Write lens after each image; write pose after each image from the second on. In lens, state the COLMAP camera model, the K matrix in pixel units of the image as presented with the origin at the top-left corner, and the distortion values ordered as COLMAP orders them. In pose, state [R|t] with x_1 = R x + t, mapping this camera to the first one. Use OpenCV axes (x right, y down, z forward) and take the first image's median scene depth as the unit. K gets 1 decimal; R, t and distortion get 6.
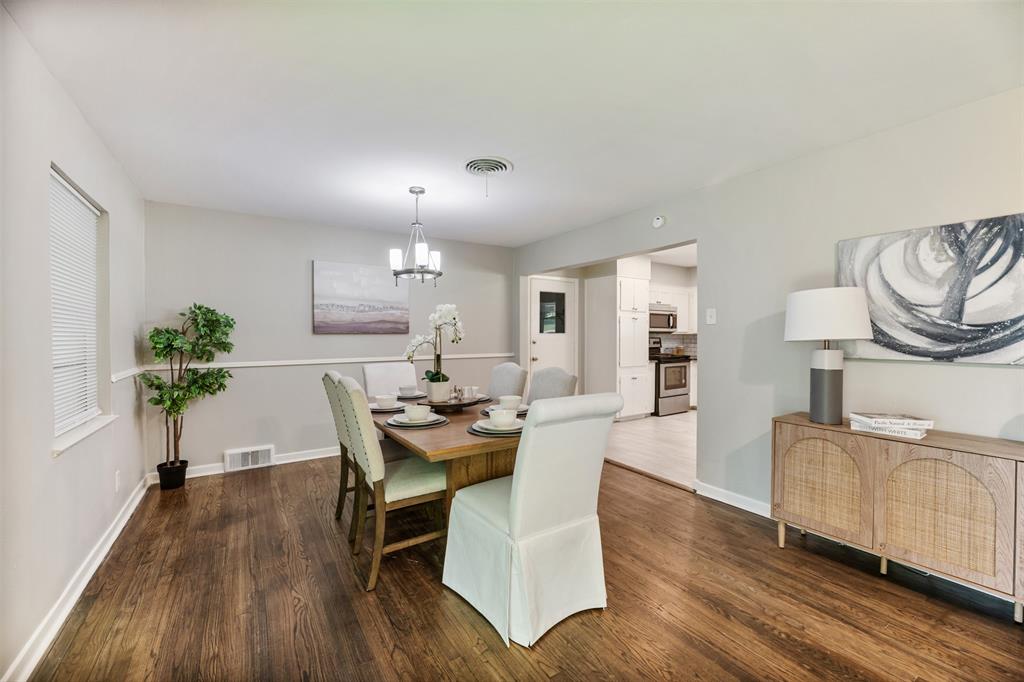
lens RADIAL K [[419.2, 0, 510.2], [0, 419.2, 340.8], [0, 0, 1]] dist [-0.000317, -0.000978]
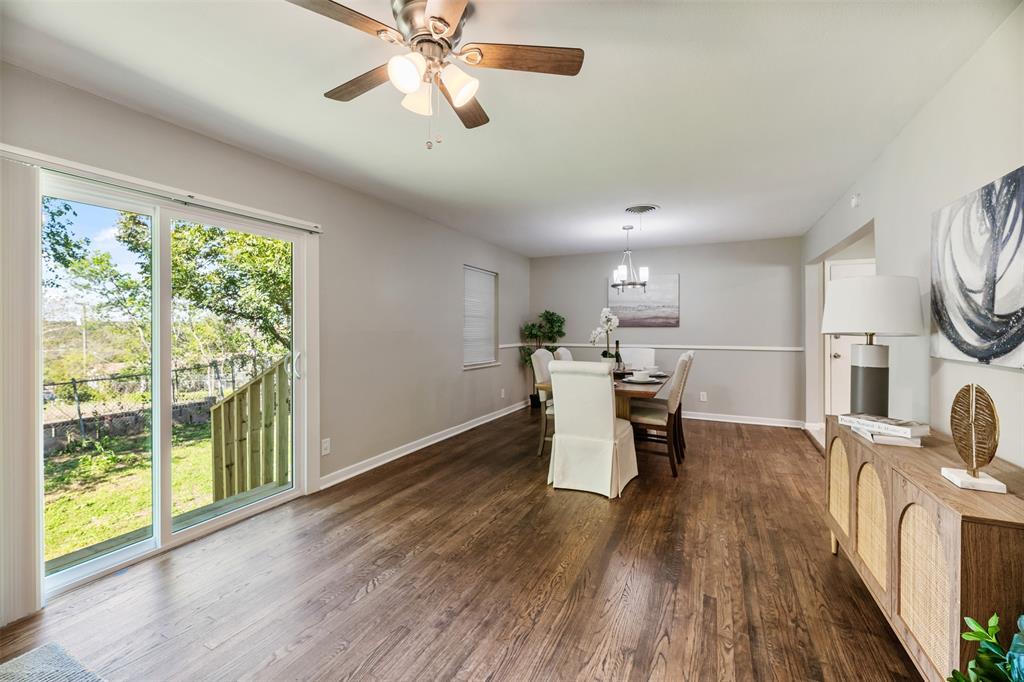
lens RADIAL K [[419.2, 0, 509.3], [0, 419.2, 328.5], [0, 0, 1]] dist [-0.000317, -0.000978]
pose [[0.512605, 0.002920, -0.858619, 1.313261], [-0.012597, 0.999912, -0.004120, -0.000511], [0.858532, 0.012929, 0.512597, -0.149381]]
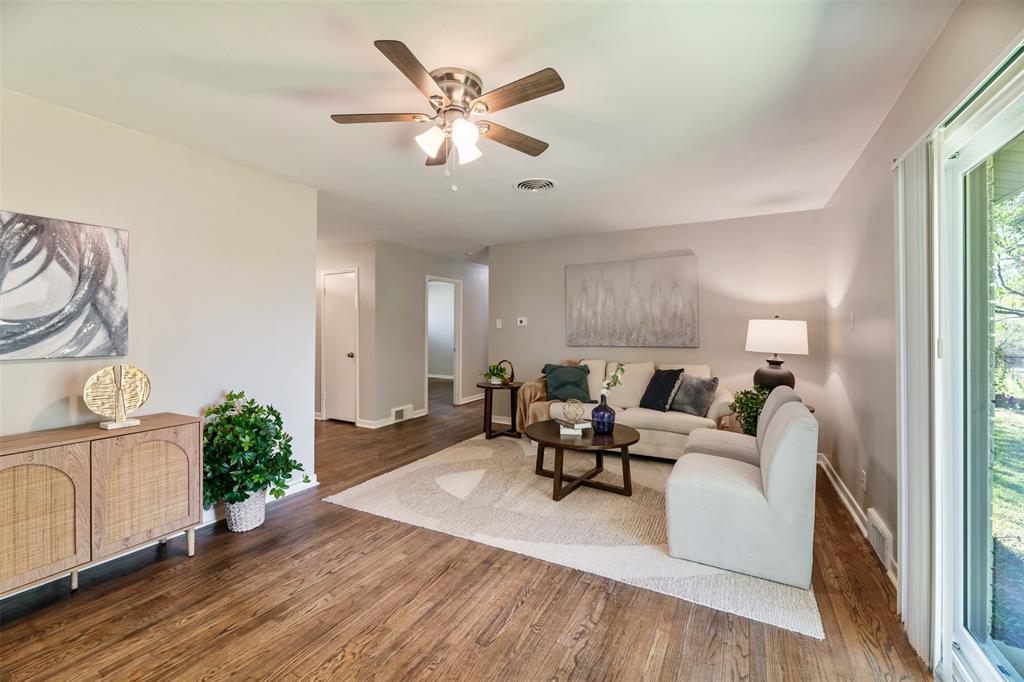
lens RADIAL K [[419.2, 0, 513.0], [0, 419.2, 325.4], [0, 0, 1]] dist [-0.000317, -0.000978]
pose [[-0.481884, 0.006463, 0.876211, -0.293755], [0.011779, 0.999930, -0.000897, -0.011869], [-0.876156, 0.009889, -0.481927, 0.453369]]
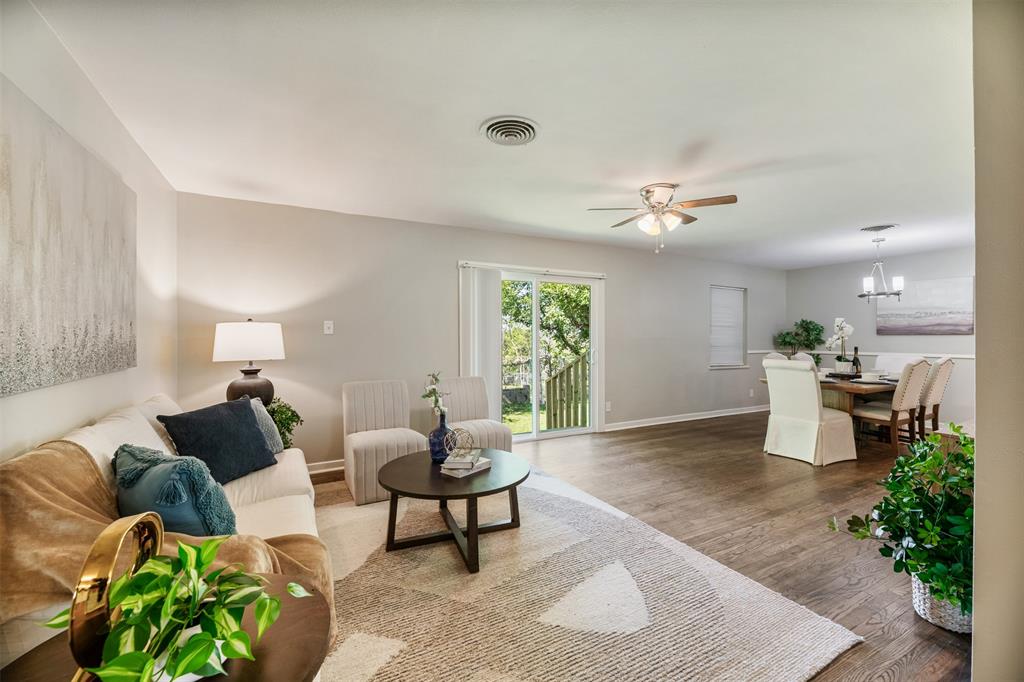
lens RADIAL K [[419.2, 0, 510.5], [0, 419.2, 341.2], [0, 0, 1]] dist [-0.000317, -0.000978]
pose [[-0.087414, 0.012417, -0.996095, 2.288062], [-0.014932, 0.999794, 0.013773, 0.010034], [0.996060, 0.016078, -0.087211, -0.318078]]
